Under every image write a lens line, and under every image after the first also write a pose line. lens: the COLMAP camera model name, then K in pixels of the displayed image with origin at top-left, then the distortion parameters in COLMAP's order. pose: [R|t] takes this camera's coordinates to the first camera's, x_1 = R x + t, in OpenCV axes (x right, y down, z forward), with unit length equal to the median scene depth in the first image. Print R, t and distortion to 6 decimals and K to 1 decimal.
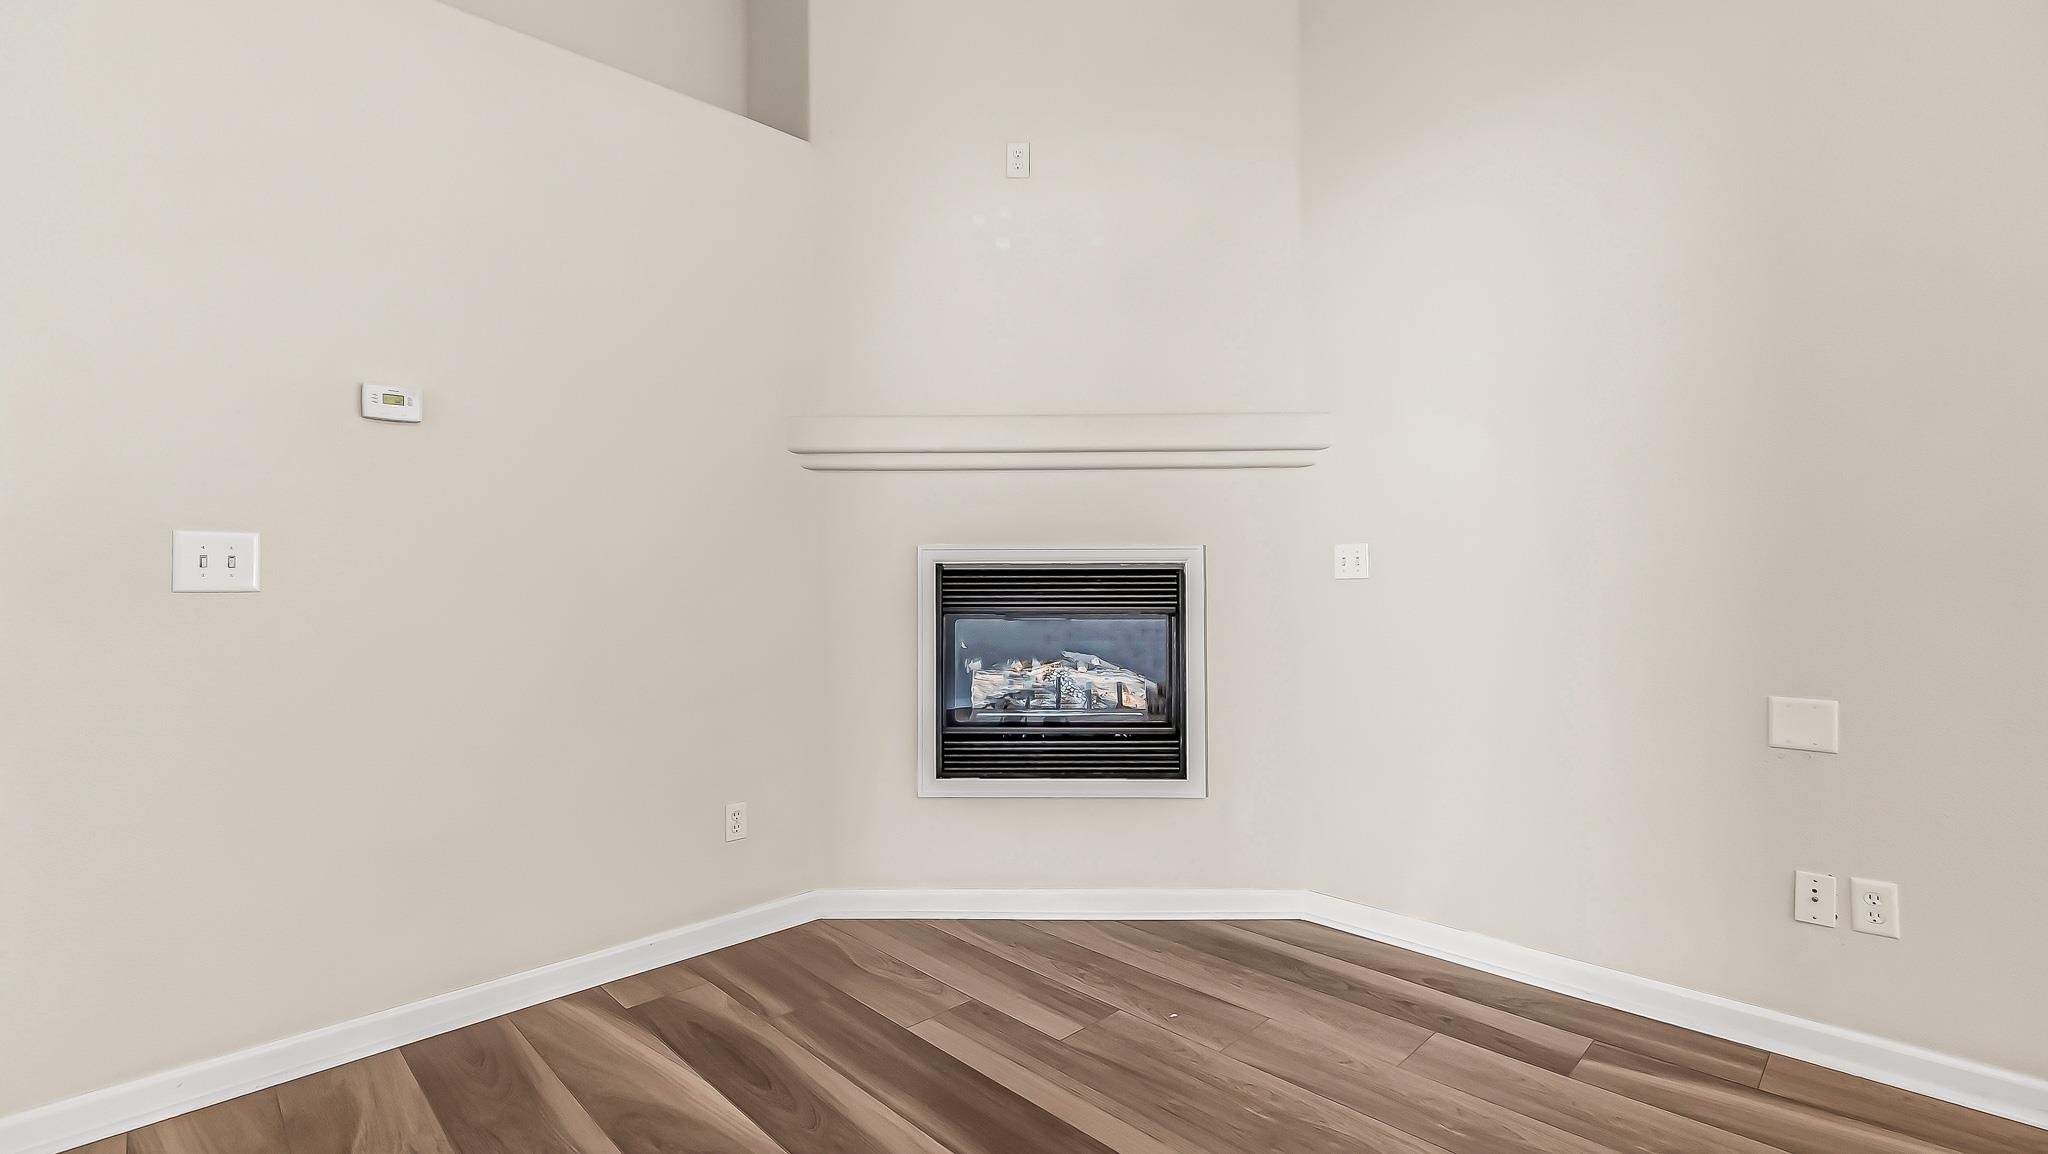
lens RADIAL K [[889.0, 0, 1015.2], [0, 889.0, 577.8], [0, 0, 1]] dist [-0.003256, -0.000871]
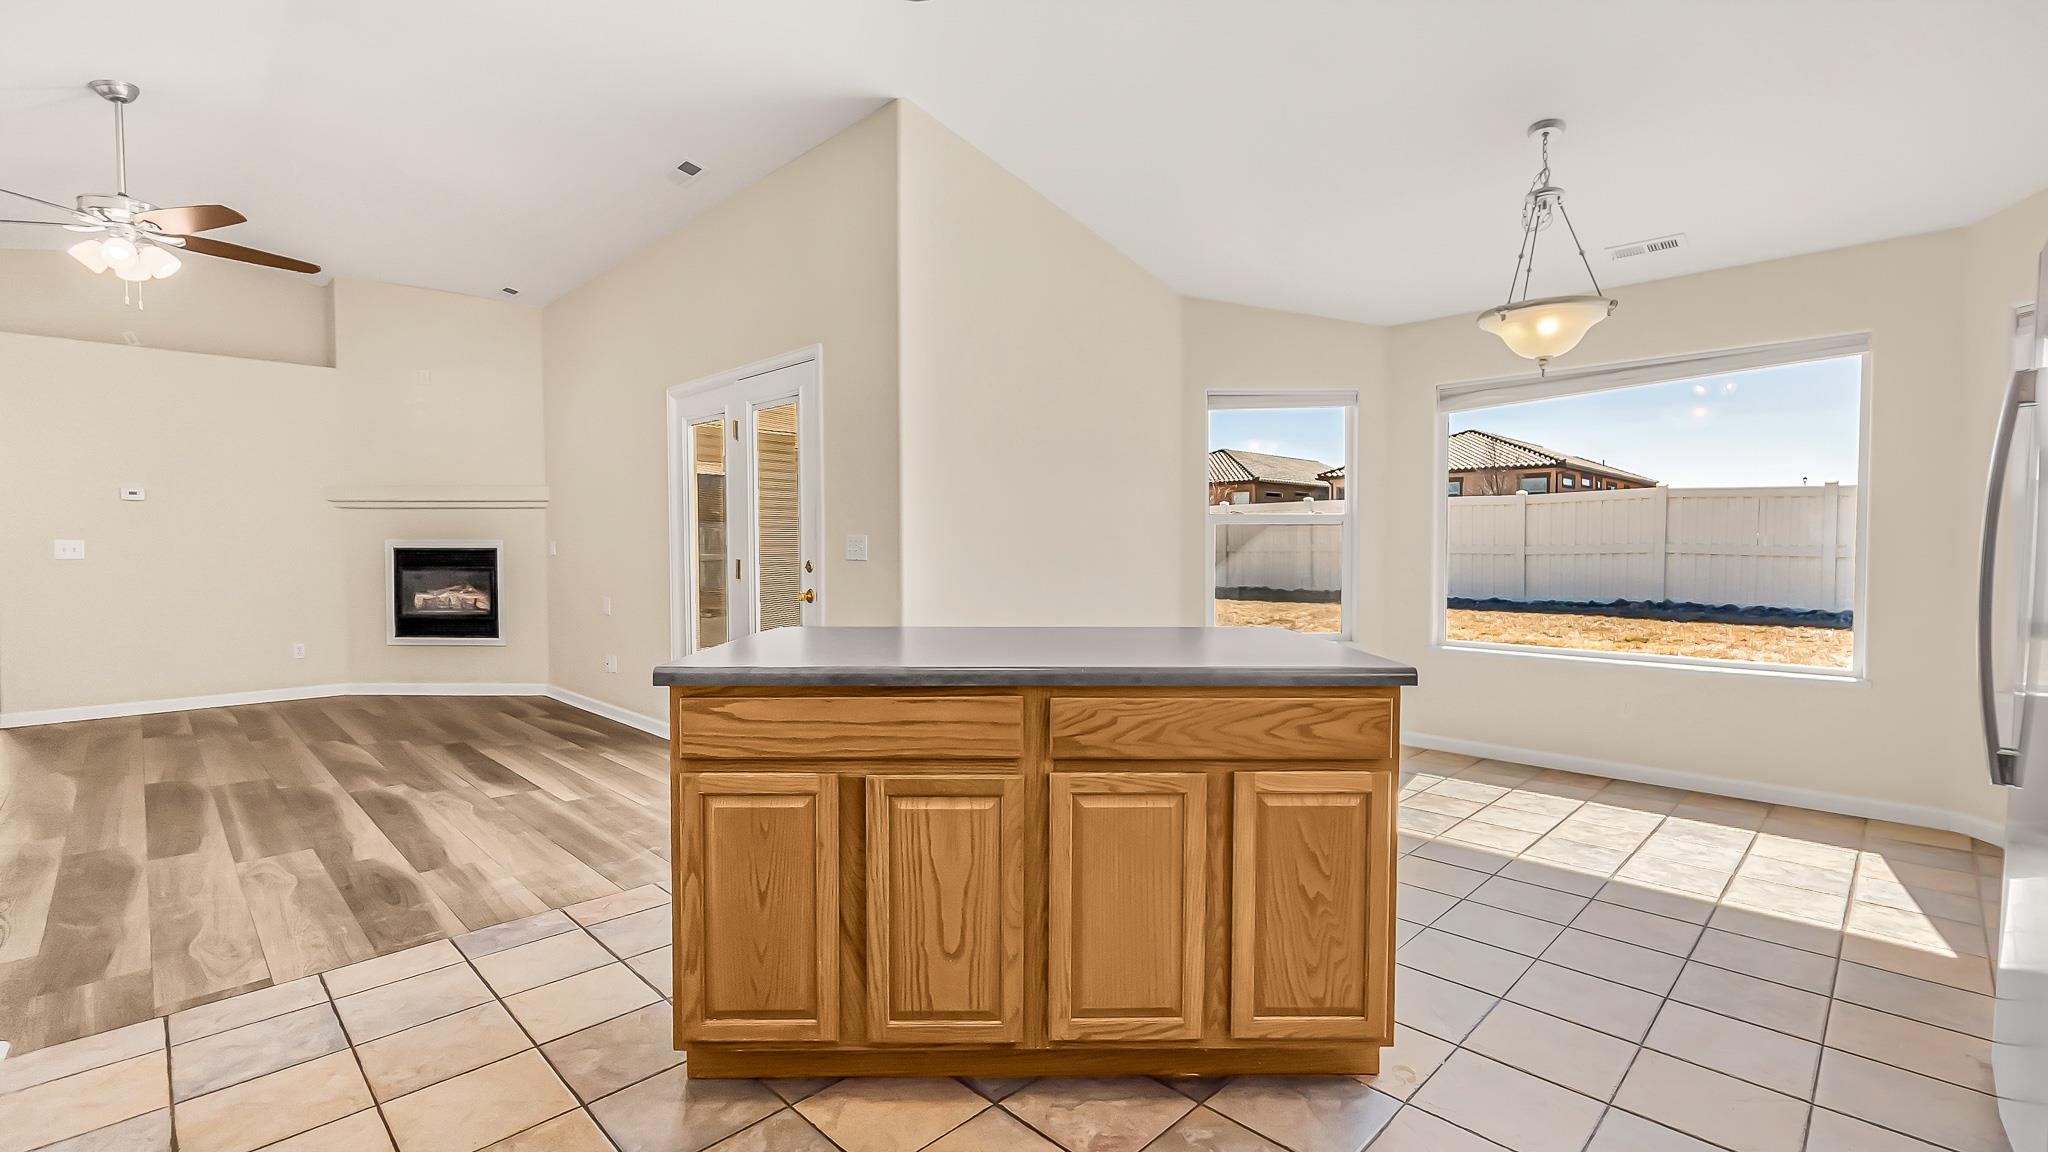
lens RADIAL K [[895.9, 0, 1037.0], [0, 895.9, 575.5], [0, 0, 1]] dist [-0.003370, -0.000269]
pose [[0.999760, 0.003836, 0.021552, 1.601982], [-0.004734, 0.999115, 0.041784, -0.050274], [-0.021373, -0.041876, 0.998894, -1.450579]]
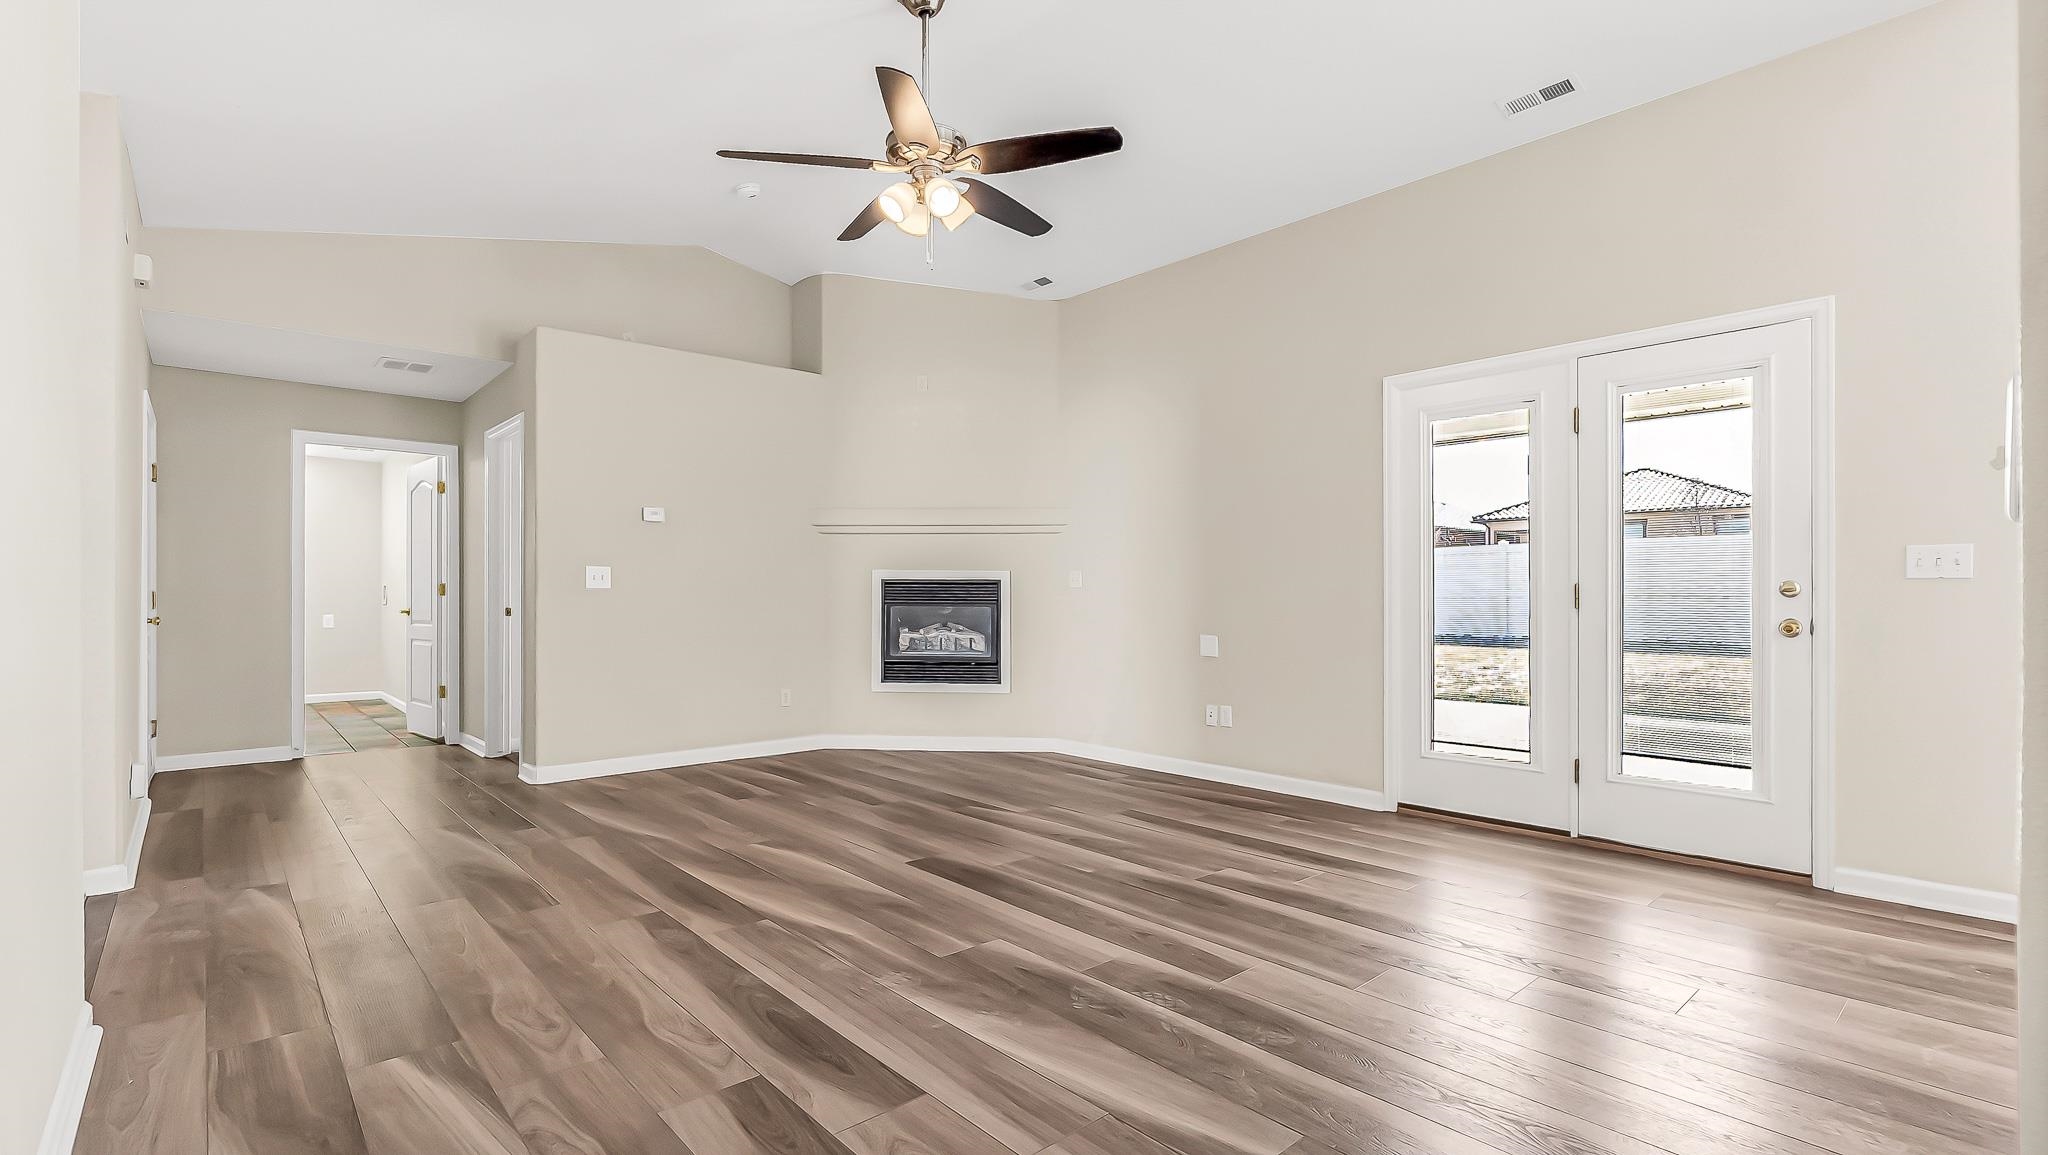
lens RADIAL K [[941.2, 0, 1042.2], [0, 941.2, 602.8], [0, 0, 1]] dist [0.000599, 0.000292]
pose [[0.999041, 0.007040, -0.043215, 0.383831], [-0.006358, 0.999853, 0.015909, 0.001544], [0.043320, -0.015619, 0.998939, -1.187506]]
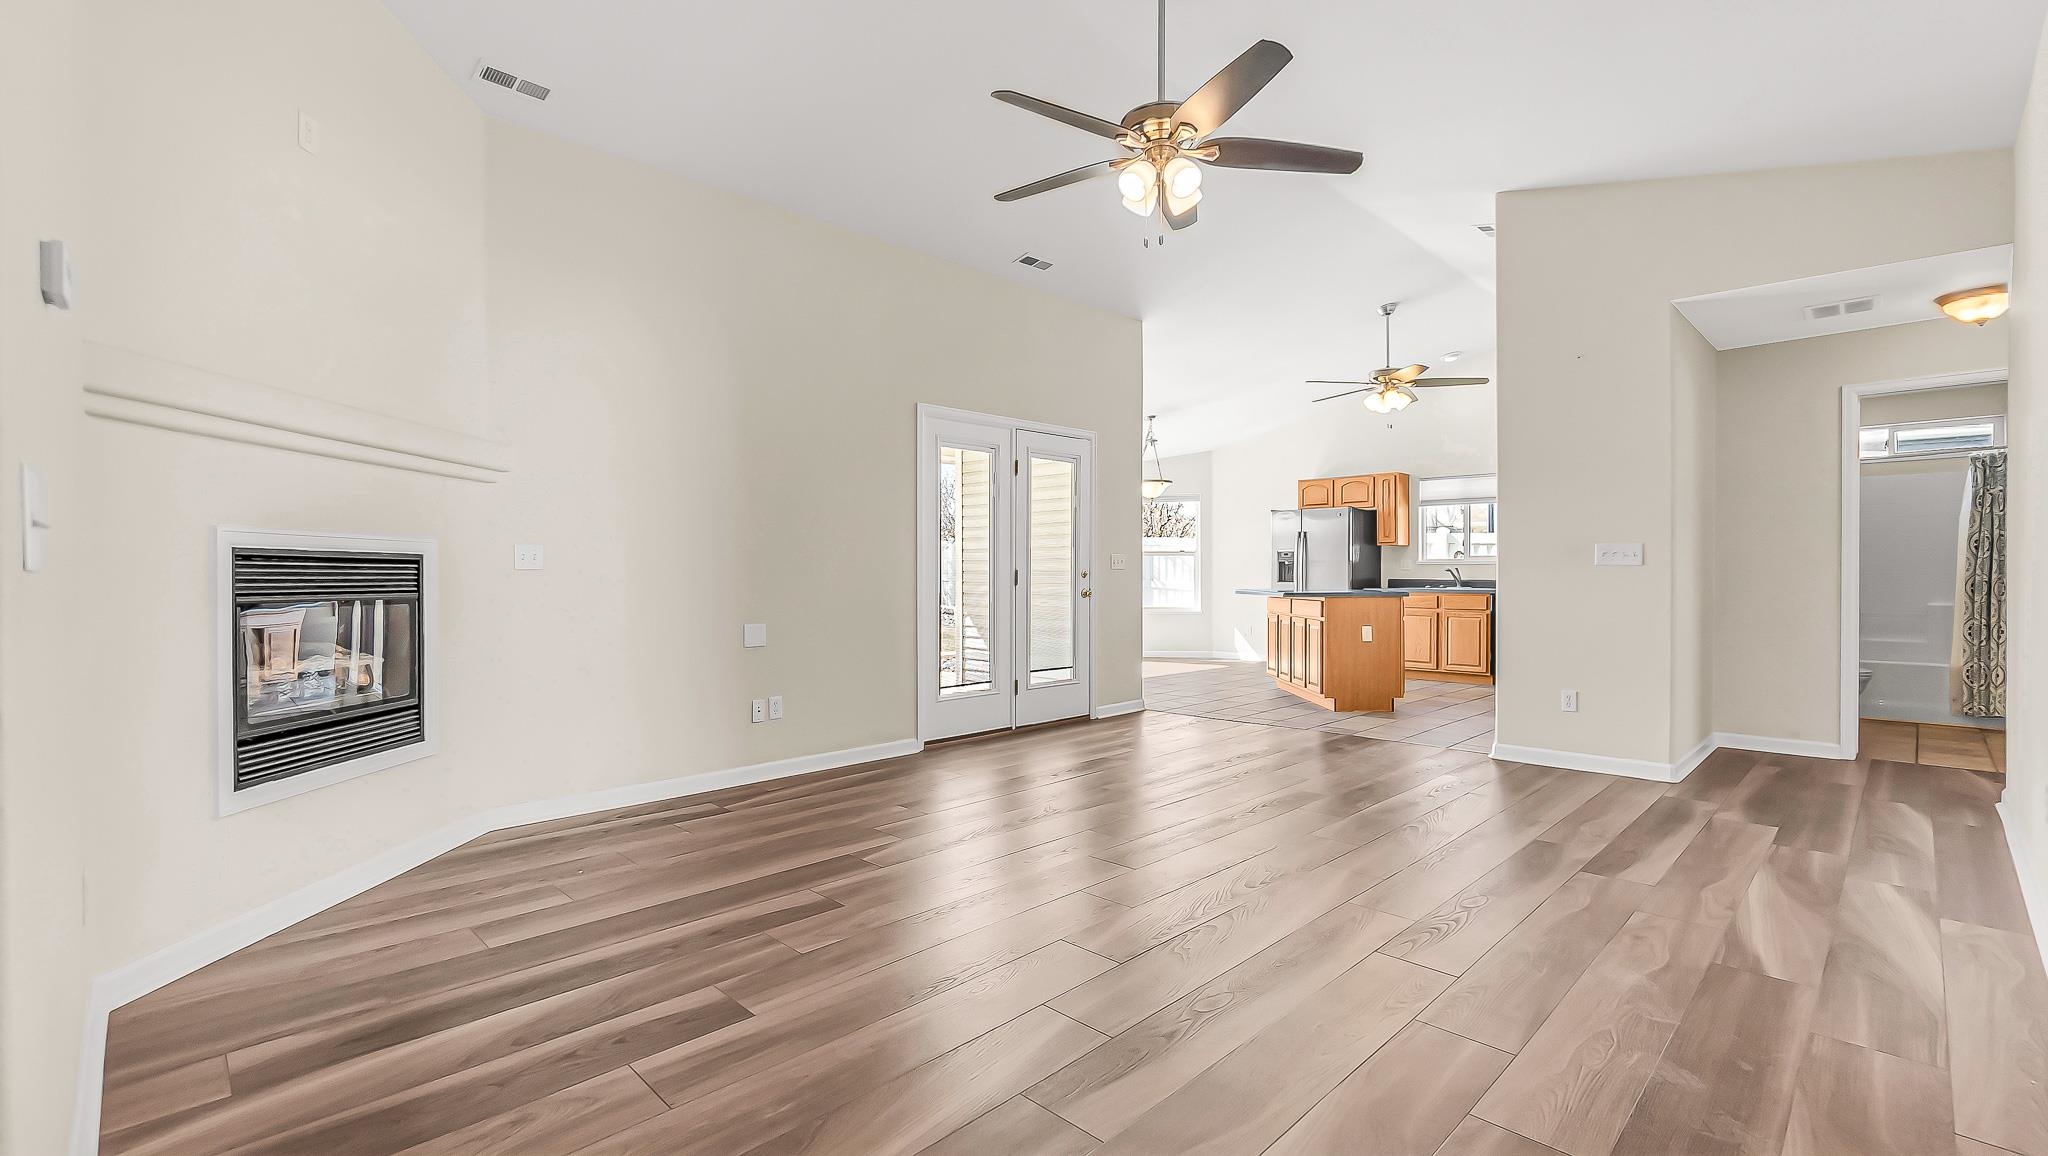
lens RADIAL K [[889.0, 0, 1015.2], [0, 889.0, 578.8], [0, 0, 1]] dist [-0.003256, -0.000871]
pose [[-0.003317, 0.001697, 0.999993, -0.974918], [-0.003302, 0.999993, -0.001708, 0.014690], [-0.999989, -0.003307, -0.003311, 0.234625]]
